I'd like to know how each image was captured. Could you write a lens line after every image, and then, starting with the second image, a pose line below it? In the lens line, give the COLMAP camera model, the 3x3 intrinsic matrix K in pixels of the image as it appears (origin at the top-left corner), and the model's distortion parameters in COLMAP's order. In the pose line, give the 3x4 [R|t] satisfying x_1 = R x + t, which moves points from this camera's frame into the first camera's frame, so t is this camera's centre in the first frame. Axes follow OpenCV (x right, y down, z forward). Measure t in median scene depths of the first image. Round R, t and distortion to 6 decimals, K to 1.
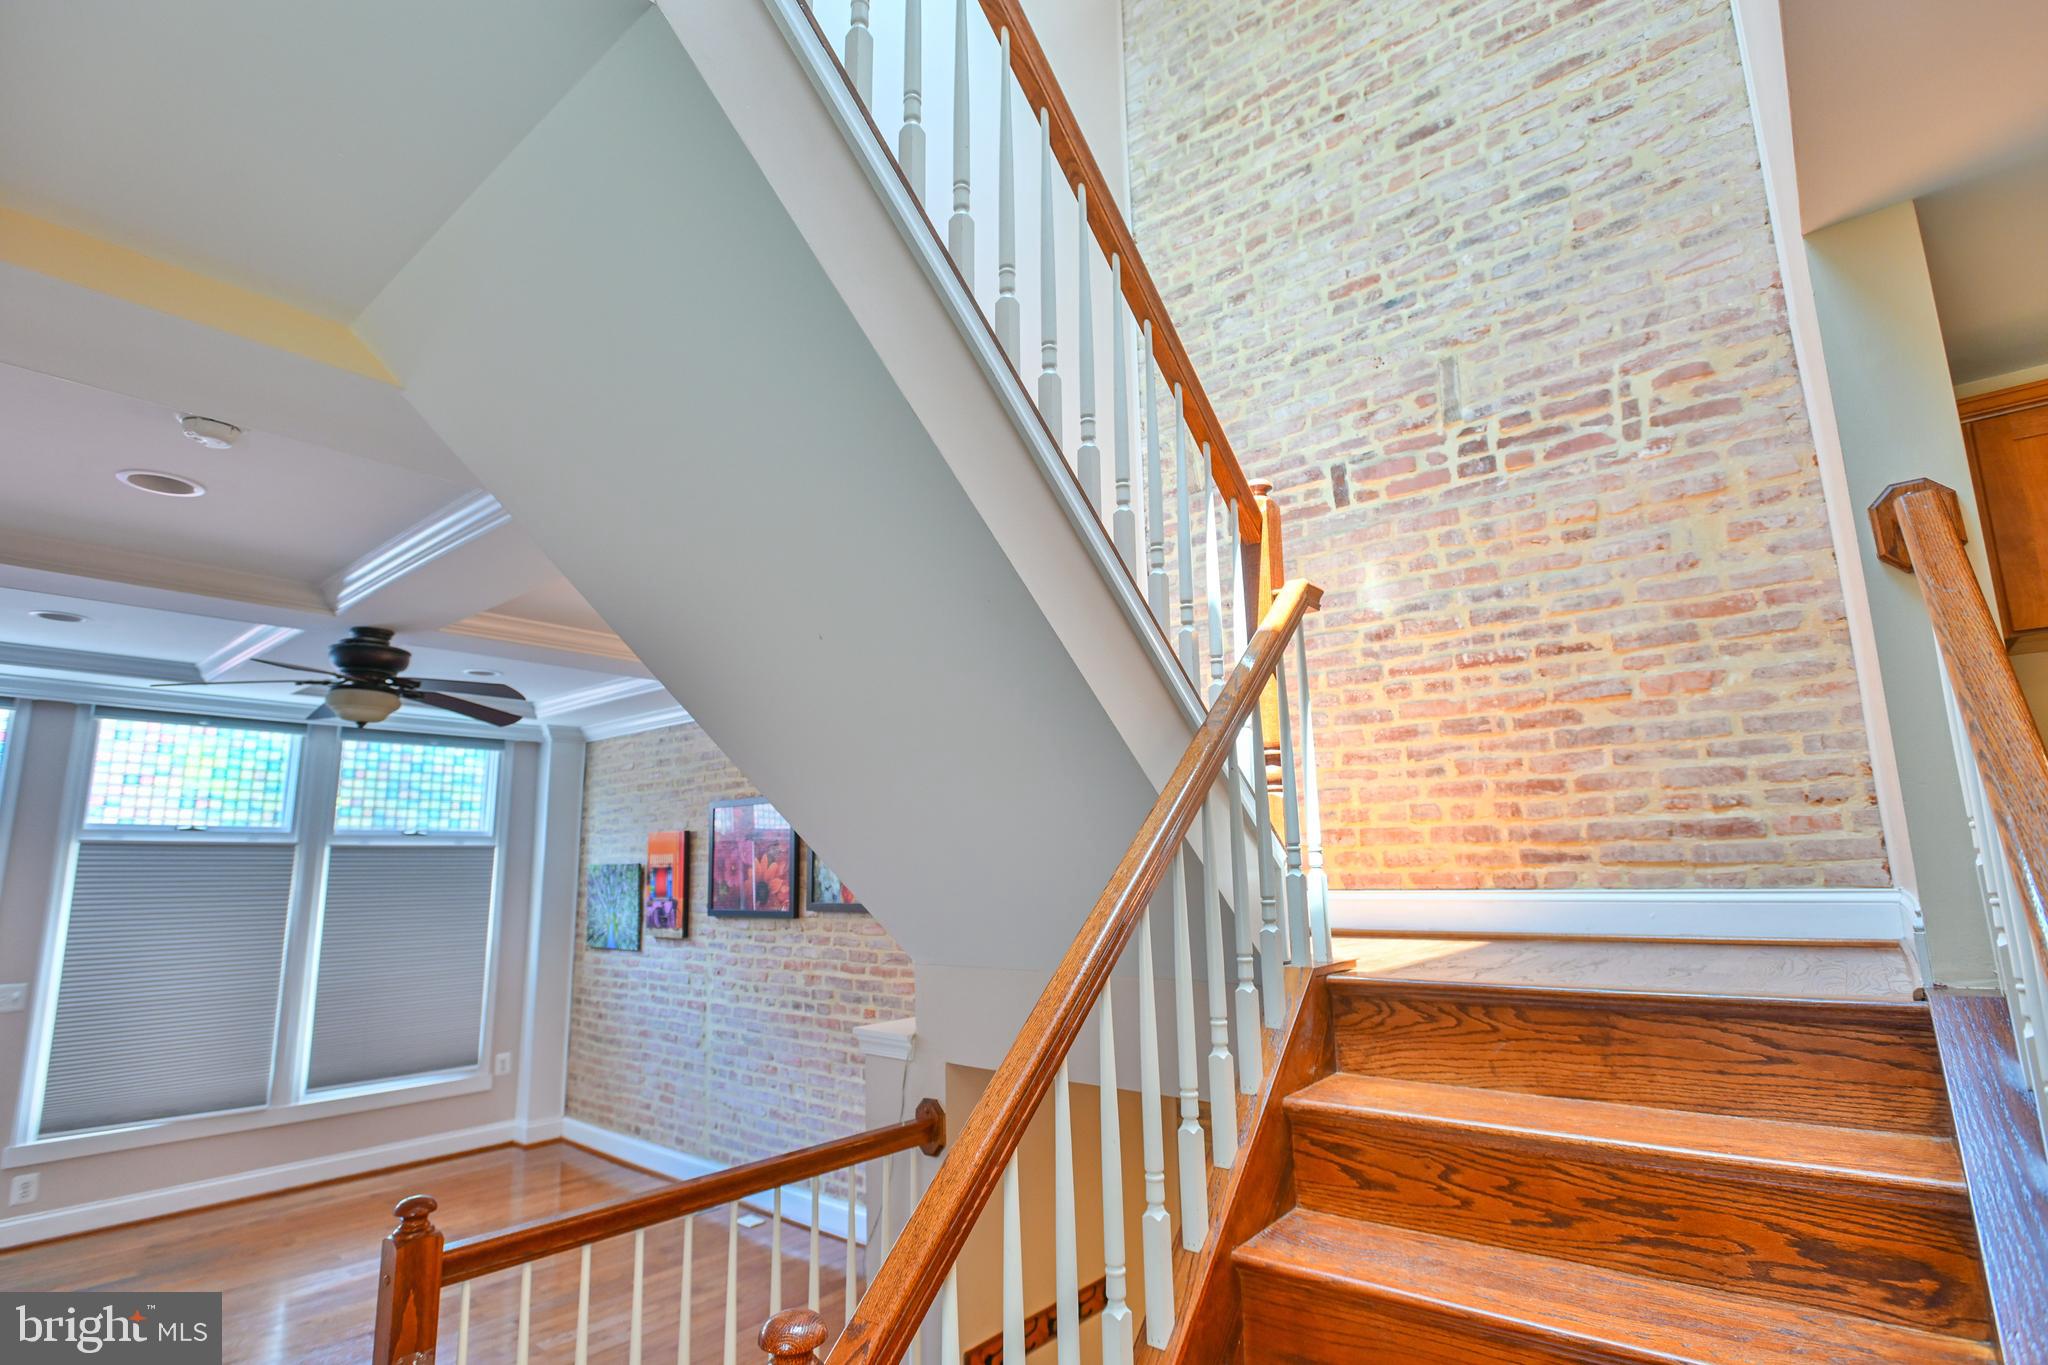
lens RADIAL K [[1011.9, 0, 1030.6], [0, 1011.9, 677.2], [0, 0, 1]] dist [-0.009705, 0.000181]
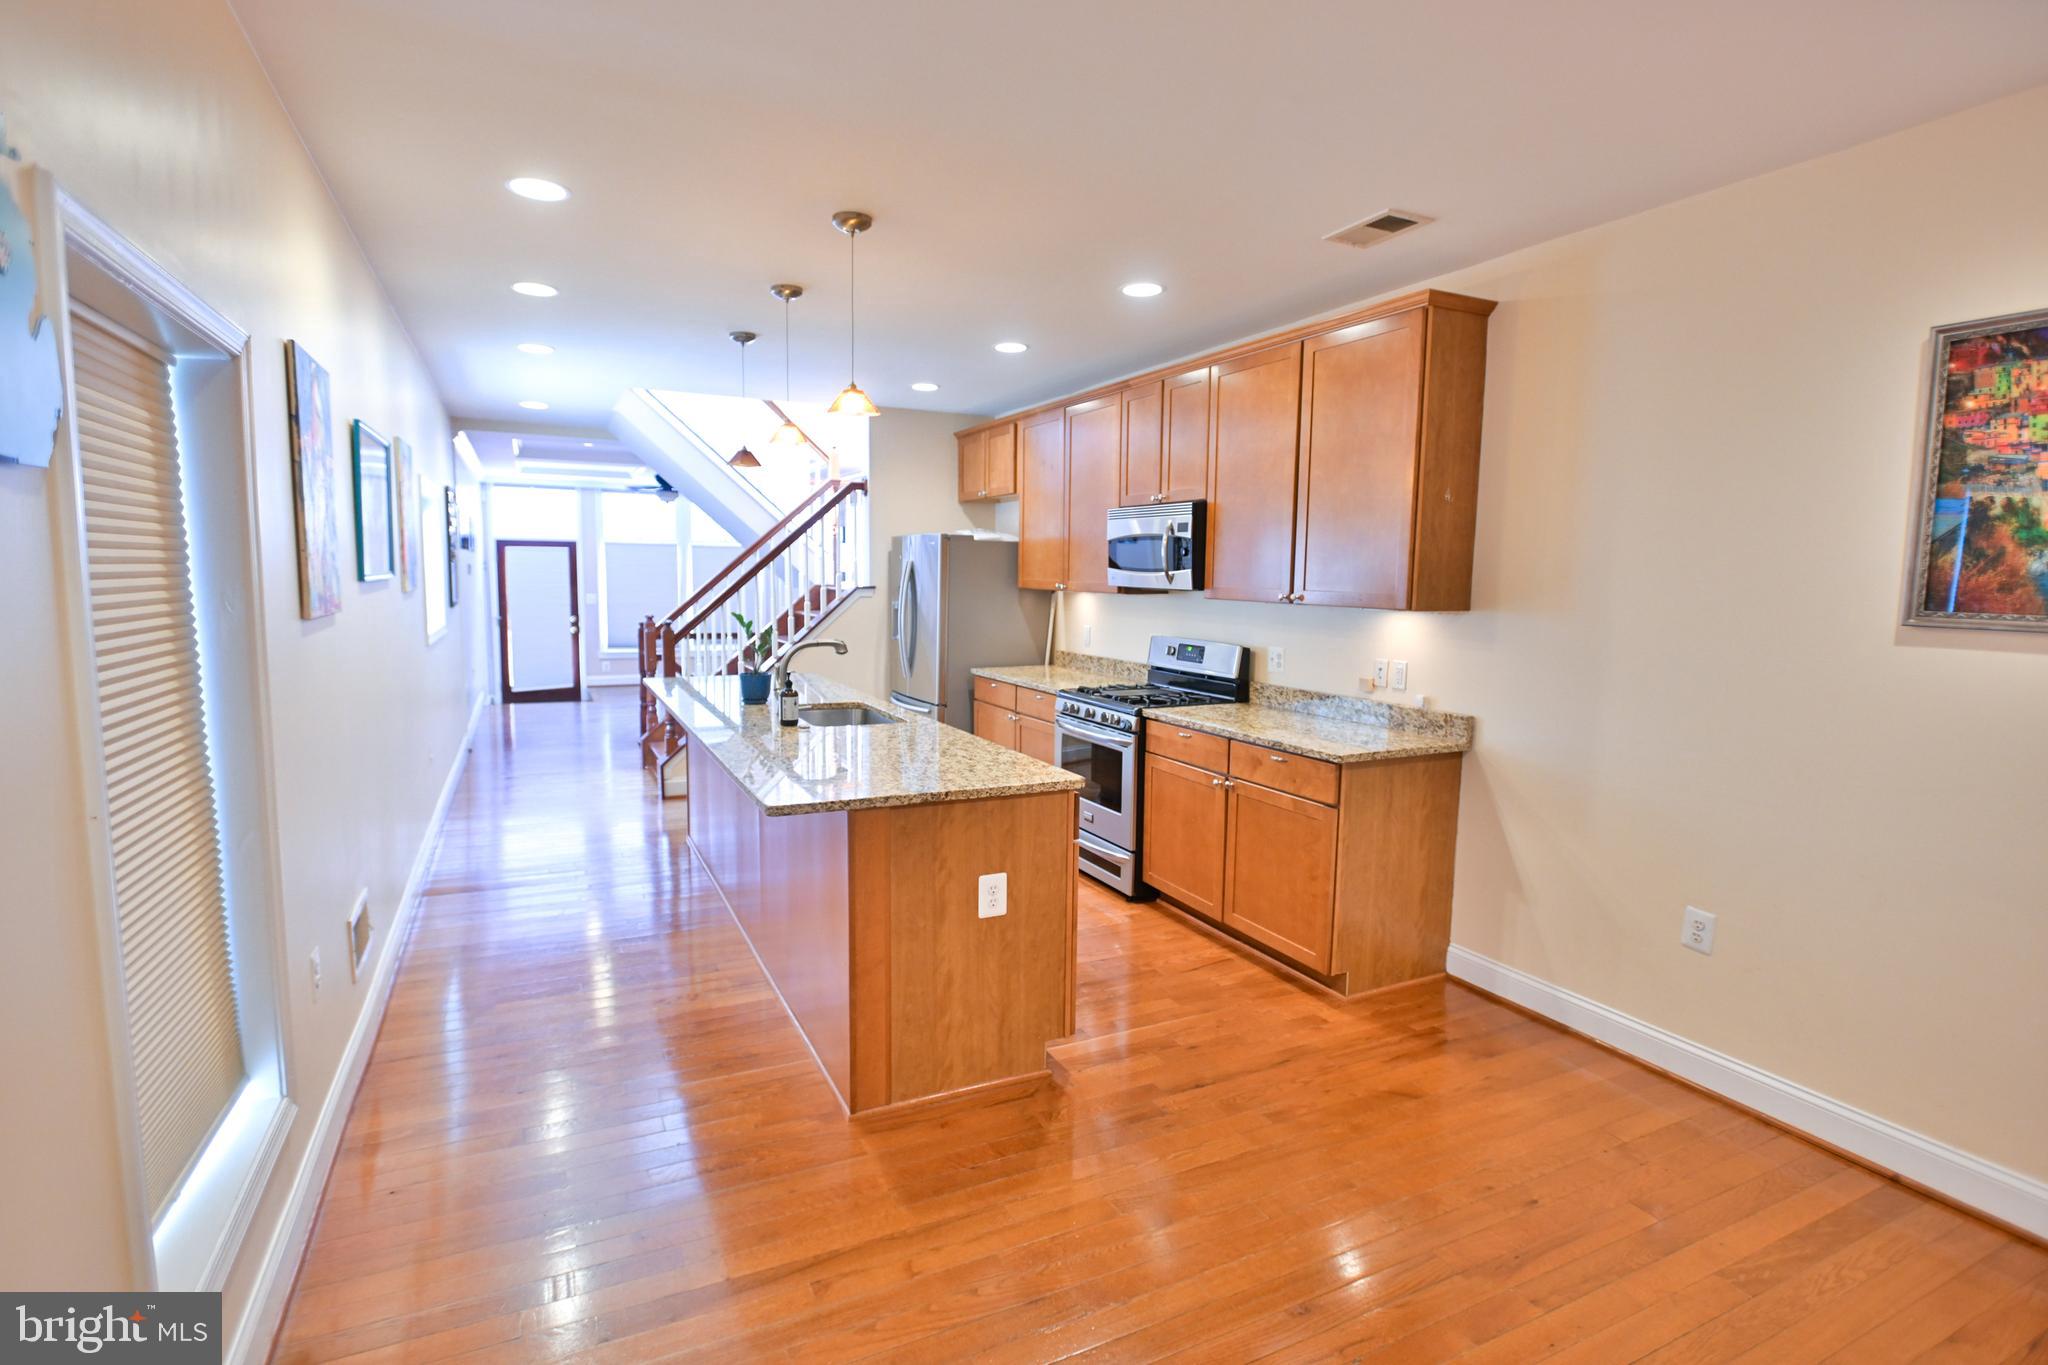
lens RADIAL K [[1011.9, 0, 1030.6], [0, 1011.9, 677.2], [0, 0, 1]] dist [-0.009705, 0.000181]
pose [[0.917006, 0.073795, -0.391988, 0.130263], [0.041713, 0.959606, 0.278237, -0.021156], [0.396686, -0.271496, 0.876886, -0.110813]]
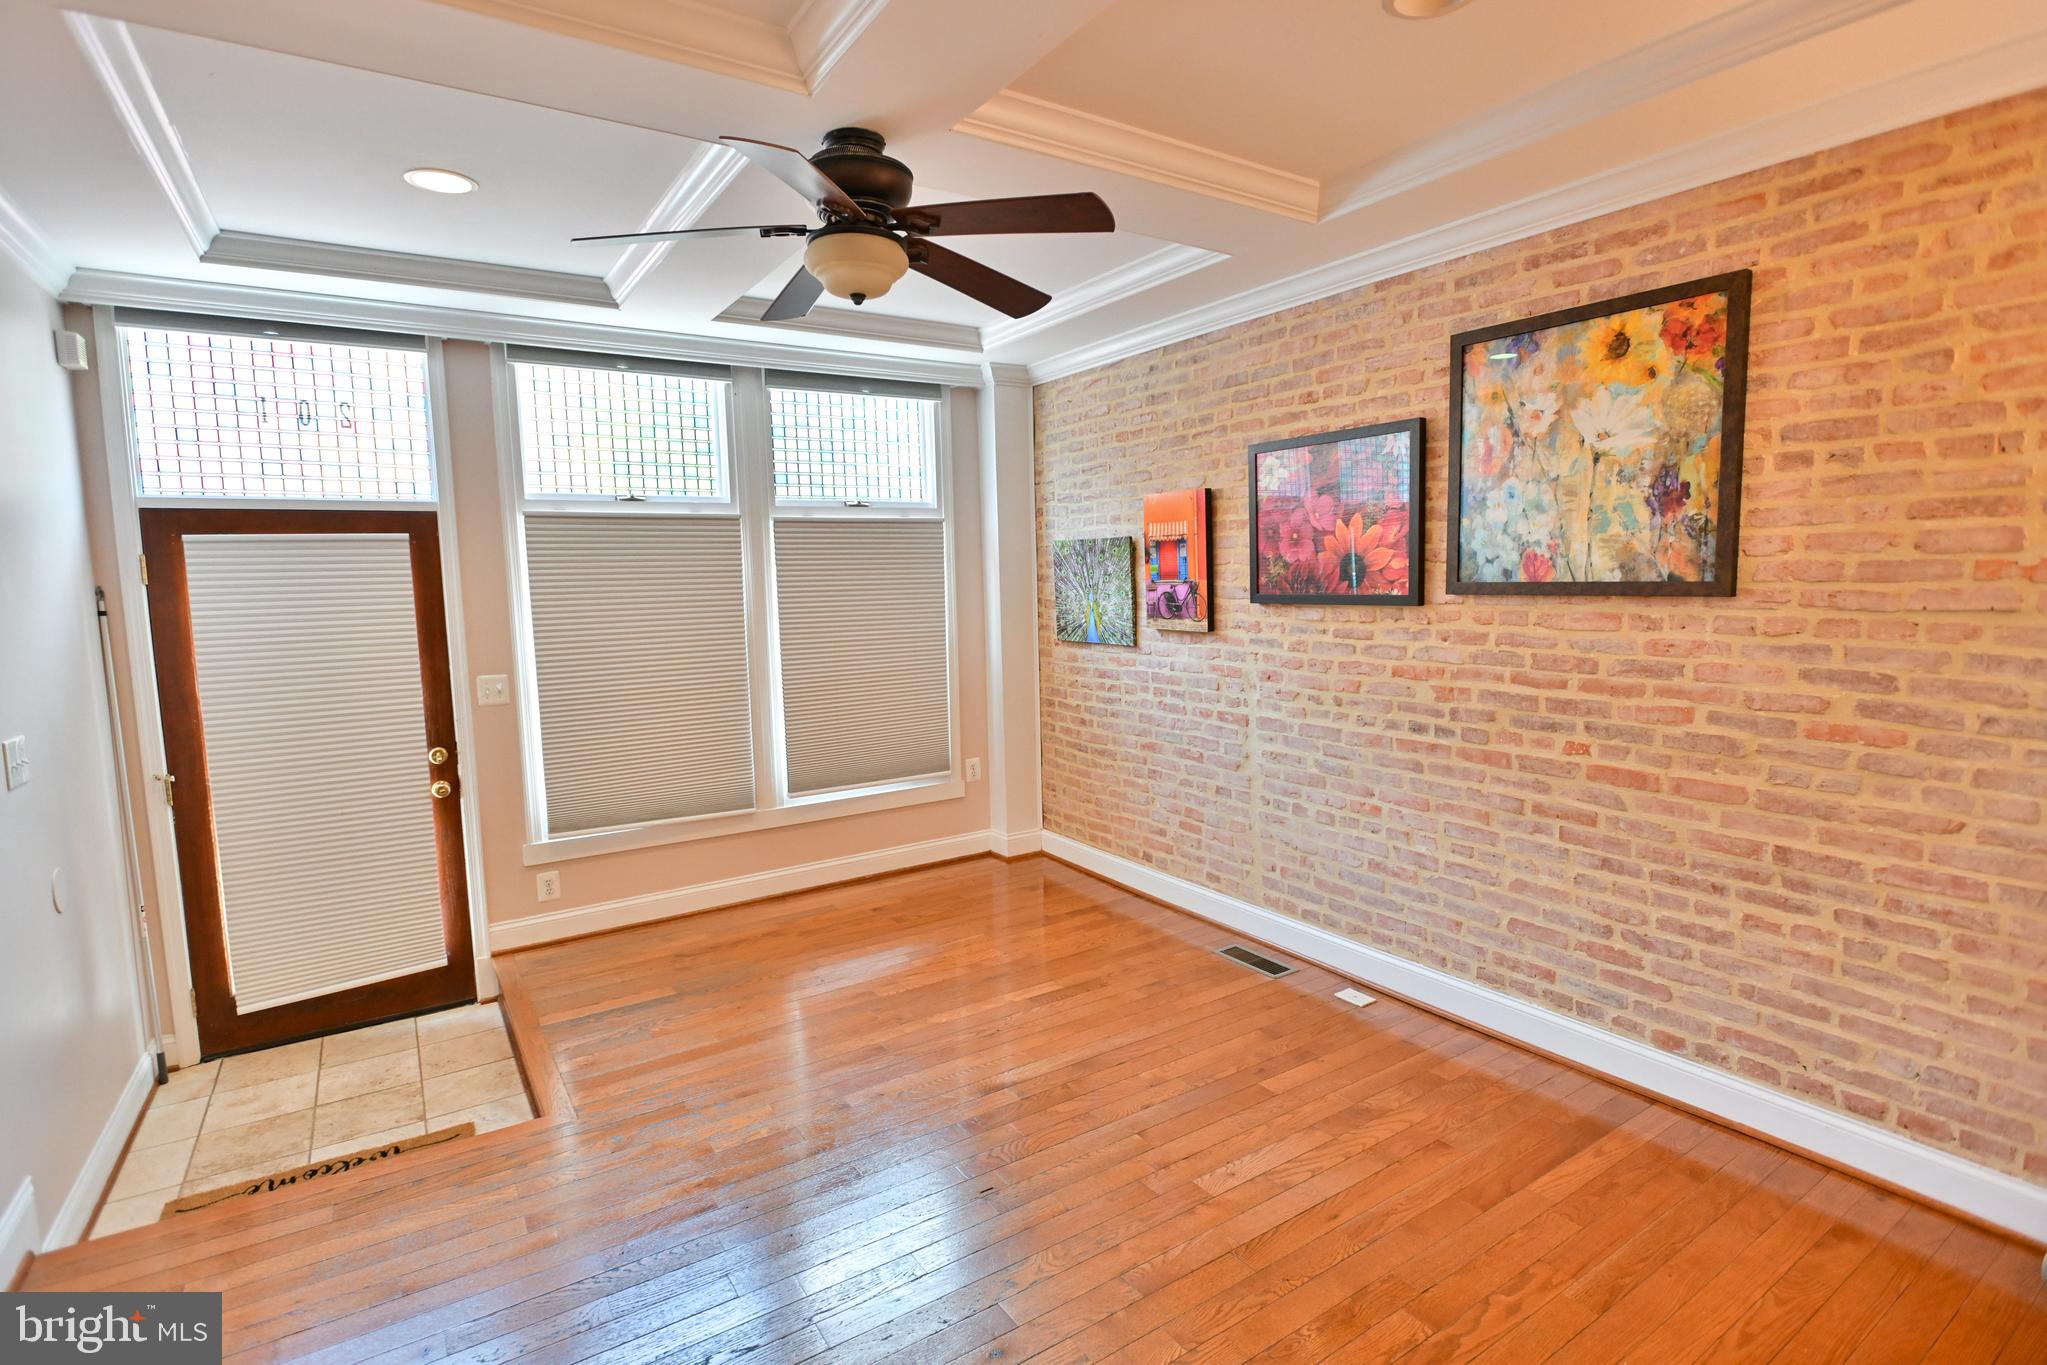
lens RADIAL K [[996.4, 0, 1018.2], [0, 996.4, 682.3], [0, 0, 1]] dist [-0.005933, -0.001482]
pose [[0.958048, 0.026908, -0.285343, -0.036230], [0.059201, 0.955534, 0.288877, 0.009667], [0.280428, -0.293651, 0.913854, 0.036661]]
